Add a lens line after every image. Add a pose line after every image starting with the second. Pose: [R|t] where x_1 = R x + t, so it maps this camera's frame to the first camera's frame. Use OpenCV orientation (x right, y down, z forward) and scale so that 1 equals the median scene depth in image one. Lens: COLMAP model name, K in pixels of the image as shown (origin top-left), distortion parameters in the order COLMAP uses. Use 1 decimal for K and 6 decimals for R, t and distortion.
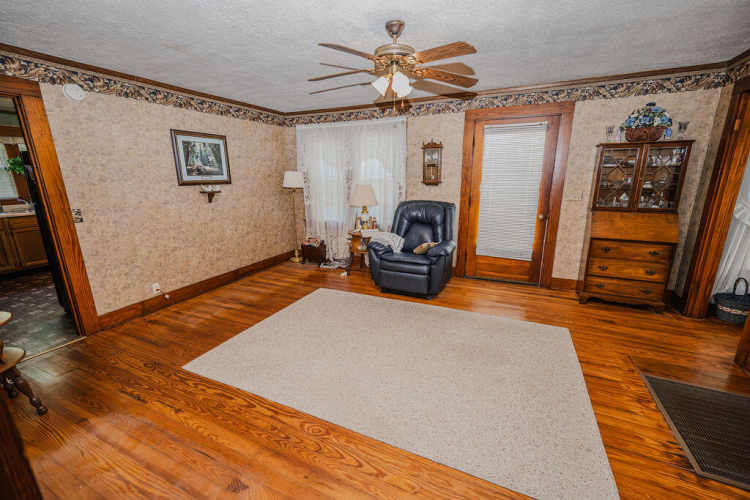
lens RADIAL K [[300.3, 0, 376.7], [0, 300.3, 252.3], [0, 0, 1]] dist [-0.004234, 0.000039]
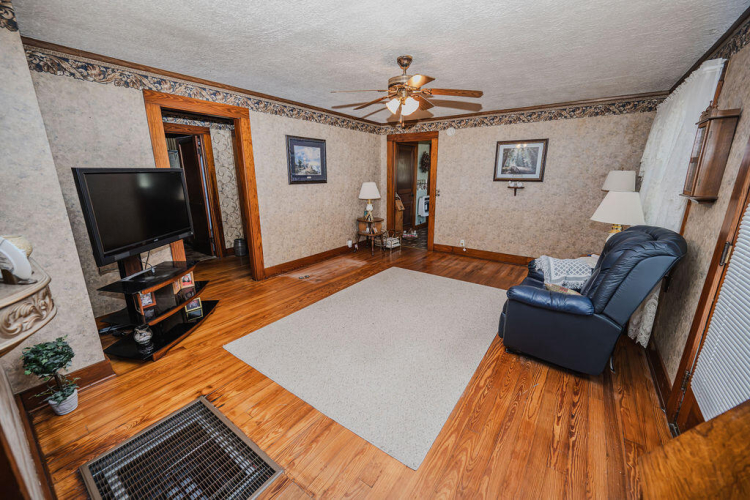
lens RADIAL K [[297.0, 0, 382.1], [0, 297.0, 250.9], [0, 0, 1]] dist [-0.007191, -0.000271]
pose [[-0.166933, 0.263139, -0.950206, 0.854659], [-0.245859, 0.922177, 0.298569, -0.206730], [0.954823, 0.283458, -0.089247, 0.715467]]
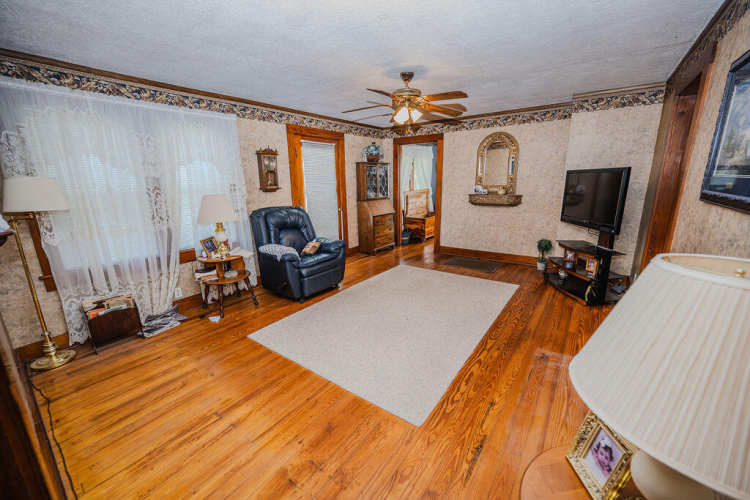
lens RADIAL K [[300.3, 0, 376.7], [0, 300.3, 252.3], [0, 0, 1]] dist [-0.004234, 0.000039]
pose [[0.196366, -0.227321, 0.953816, -0.863616], [0.259559, 0.950105, 0.173000, -0.131759], [-0.945552, 0.213601, 0.245572, 0.544961]]
